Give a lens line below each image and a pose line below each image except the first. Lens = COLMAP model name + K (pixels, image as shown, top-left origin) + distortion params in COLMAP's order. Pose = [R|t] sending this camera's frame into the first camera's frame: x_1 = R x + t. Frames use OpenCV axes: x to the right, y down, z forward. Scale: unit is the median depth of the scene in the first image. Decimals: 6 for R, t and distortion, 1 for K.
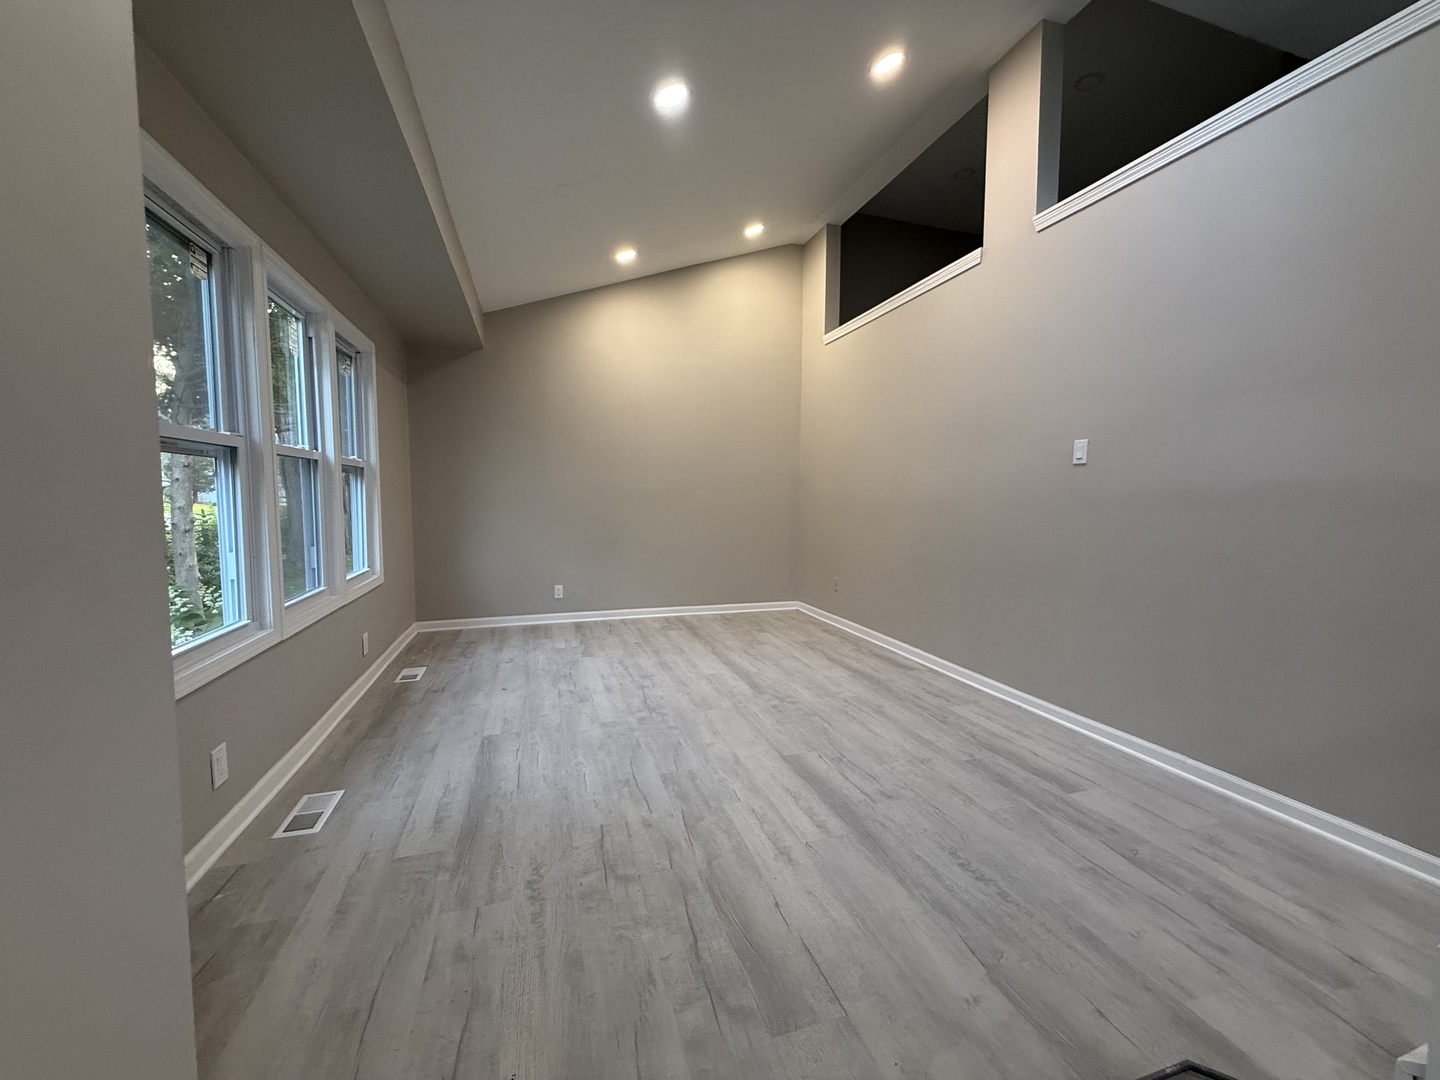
lens RADIAL K [[575.3, 0, 715.6], [0, 575.3, 536.6], [0, 0, 1]] dist [0.000043, 0.000191]
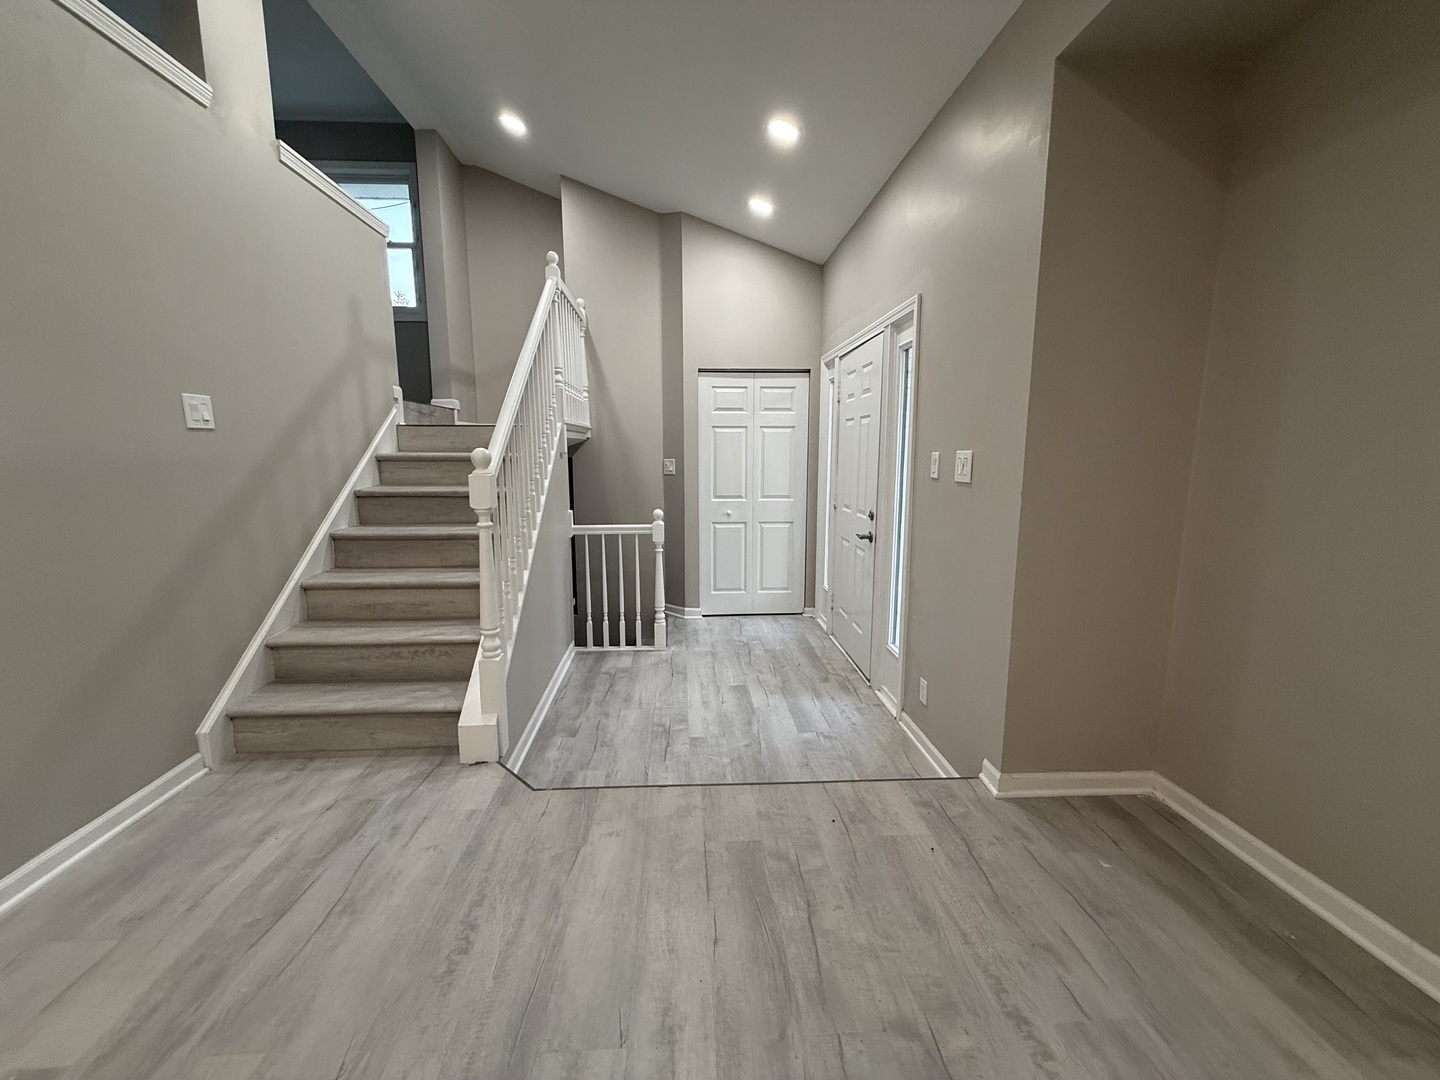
lens RADIAL K [[575.3, 0, 715.6], [0, 575.3, 536.6], [0, 0, 1]] dist [0.000043, 0.000191]
pose [[-0.972051, -0.038763, 0.231547, -0.052486], [0.013972, 0.974975, 0.221875, -0.117866], [-0.234353, 0.218909, -0.947184, 1.182645]]
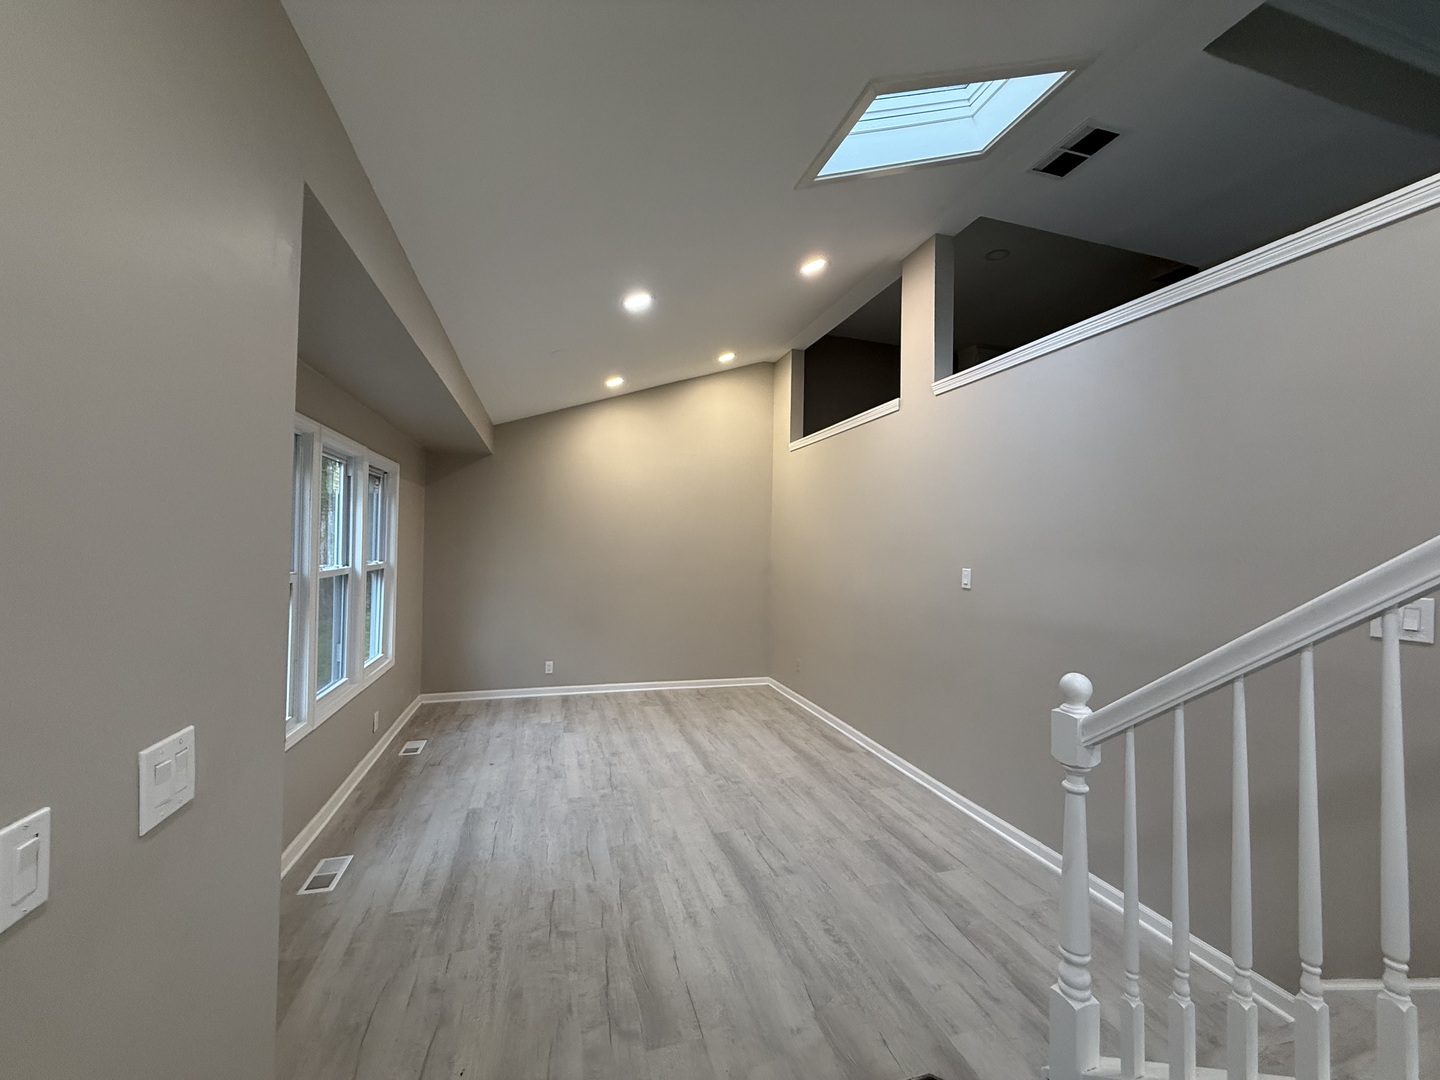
lens RADIAL K [[575.3, 0, 715.6], [0, 575.3, 536.6], [0, 0, 1]] dist [0.000043, 0.000191]
pose [[0.999734, 0.013802, -0.018482, 0.146099], [-0.015320, 0.996288, -0.084712, -0.147160], [0.017244, 0.084973, 0.996234, -0.274613]]
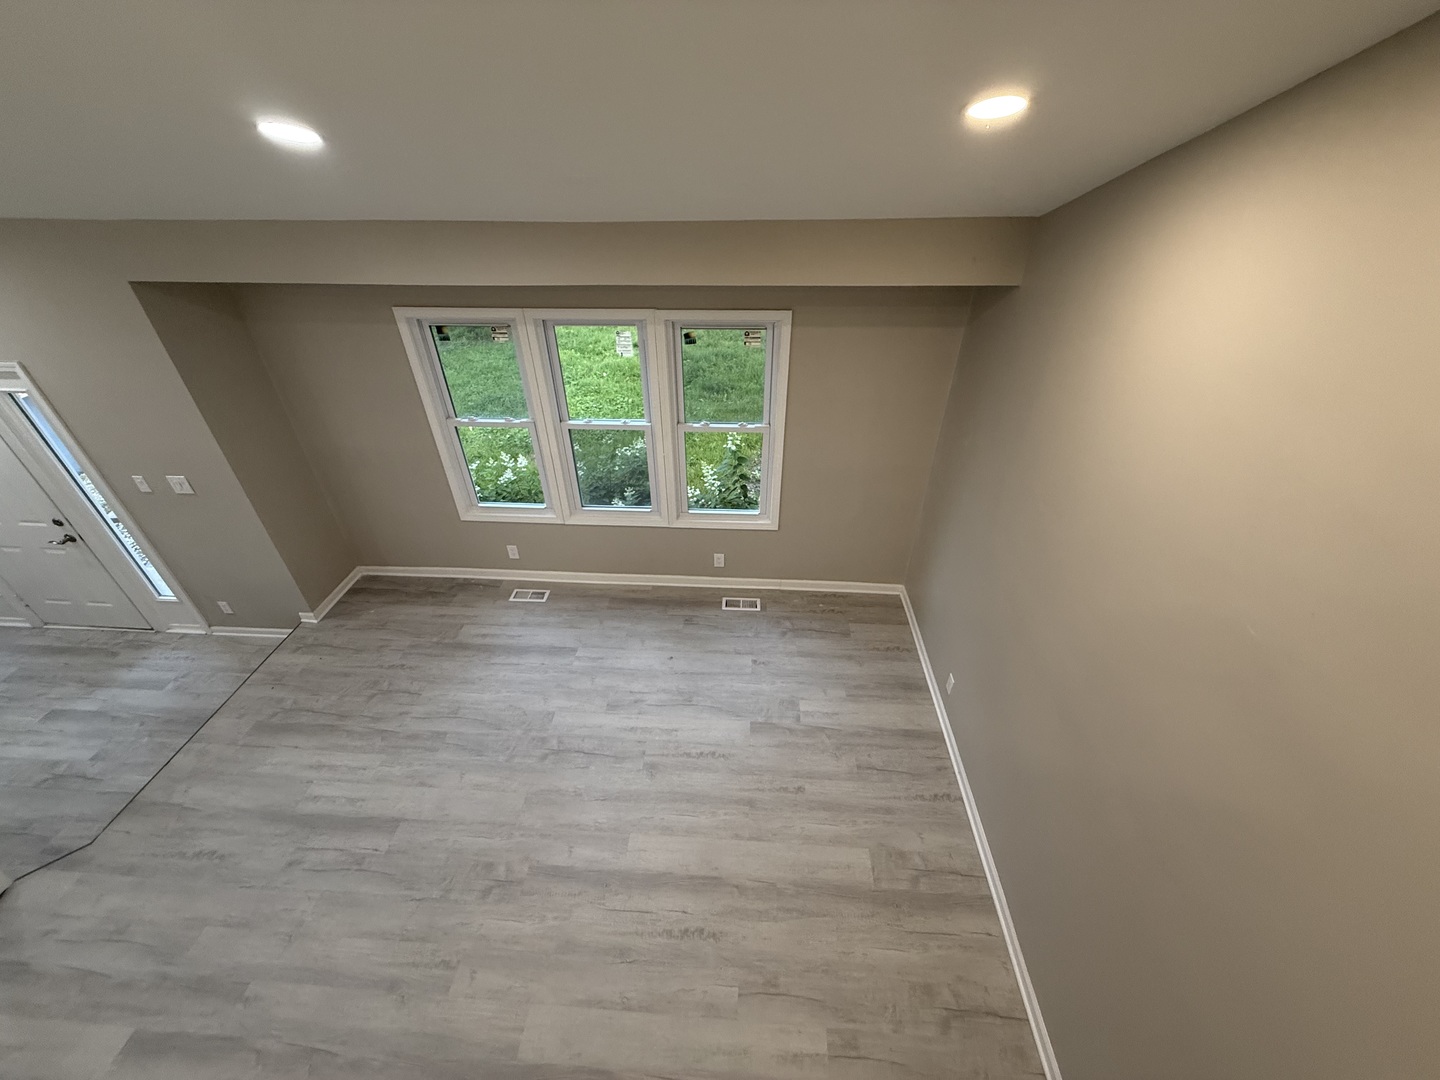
lens RADIAL K [[575.3, 0, 715.6], [0, 575.3, 536.6], [0, 0, 1]] dist [0.000043, 0.000191]
pose [[-0.353556, 0.536889, -0.765995, 0.529204], [-0.062512, 0.803493, 0.592024, -0.918413], [0.933322, 0.257197, -0.250518, 1.915963]]
